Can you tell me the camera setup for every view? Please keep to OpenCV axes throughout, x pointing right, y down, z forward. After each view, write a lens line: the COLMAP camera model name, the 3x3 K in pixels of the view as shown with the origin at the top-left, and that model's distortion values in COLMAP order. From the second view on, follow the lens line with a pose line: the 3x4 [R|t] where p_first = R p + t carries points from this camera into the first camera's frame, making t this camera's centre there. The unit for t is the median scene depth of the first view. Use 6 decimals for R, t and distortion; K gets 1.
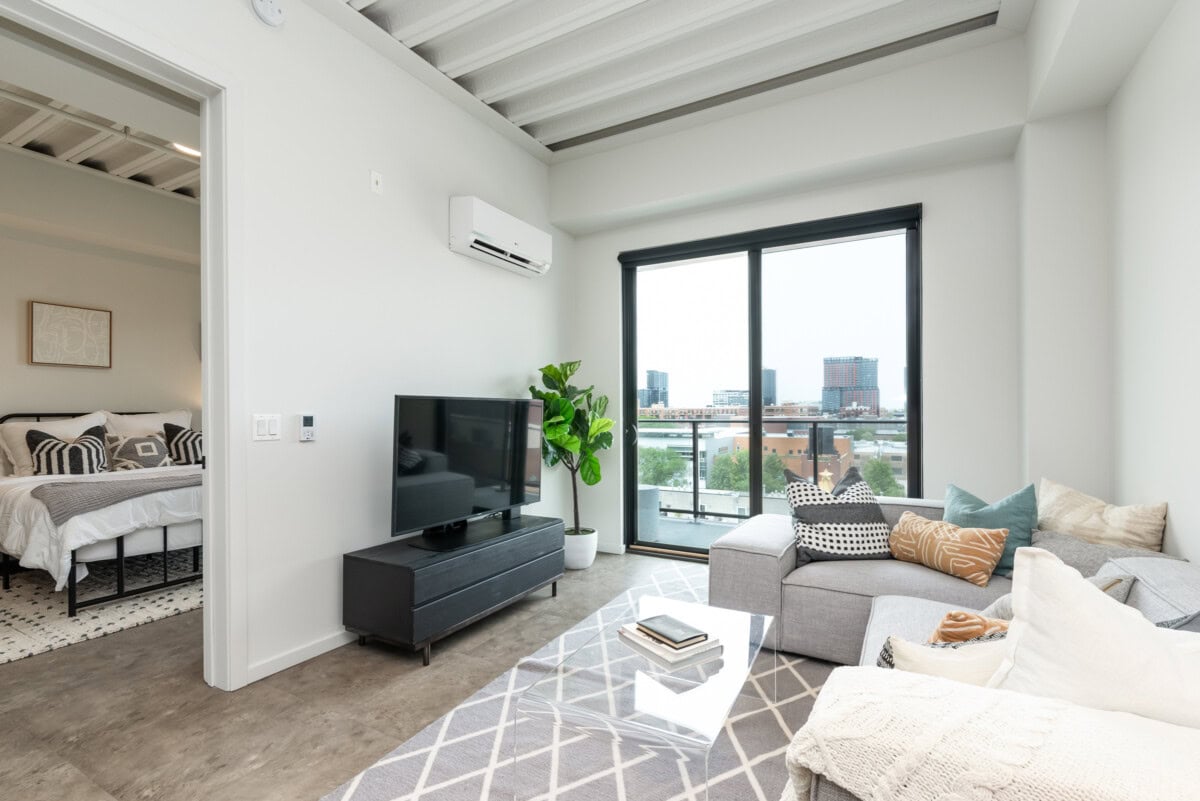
lens RADIAL K [[530.9, 0, 611.9], [0, 530.9, 406.8], [0, 0, 1]] dist [0.002818, 0.001005]
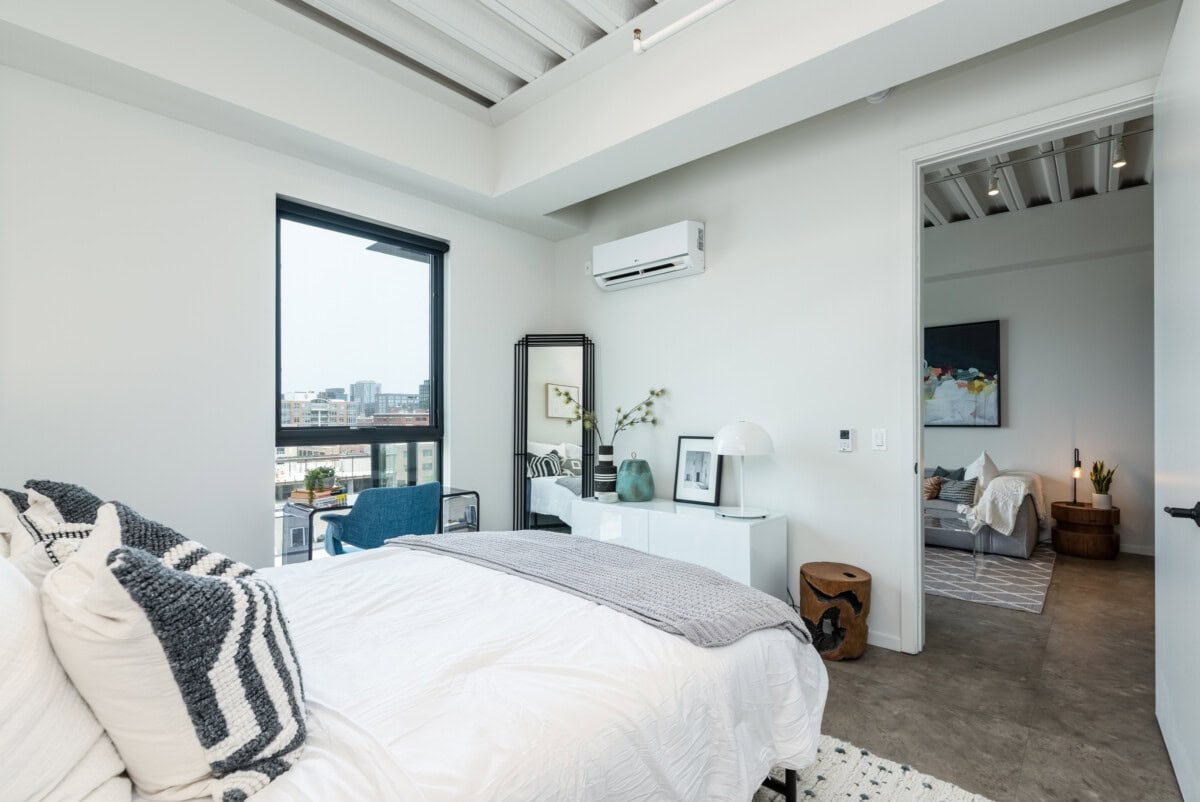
lens RADIAL K [[550.7, 0, 608.0], [0, 550.7, 416.5], [0, 0, 1]] dist [-0.000765, 0.000283]
pose [[0.221386, 0.010056, 0.975134, -7.559917], [-0.015857, 0.999852, -0.006711, 0.069018], [-0.975057, -0.013977, 0.221513, 5.061841]]
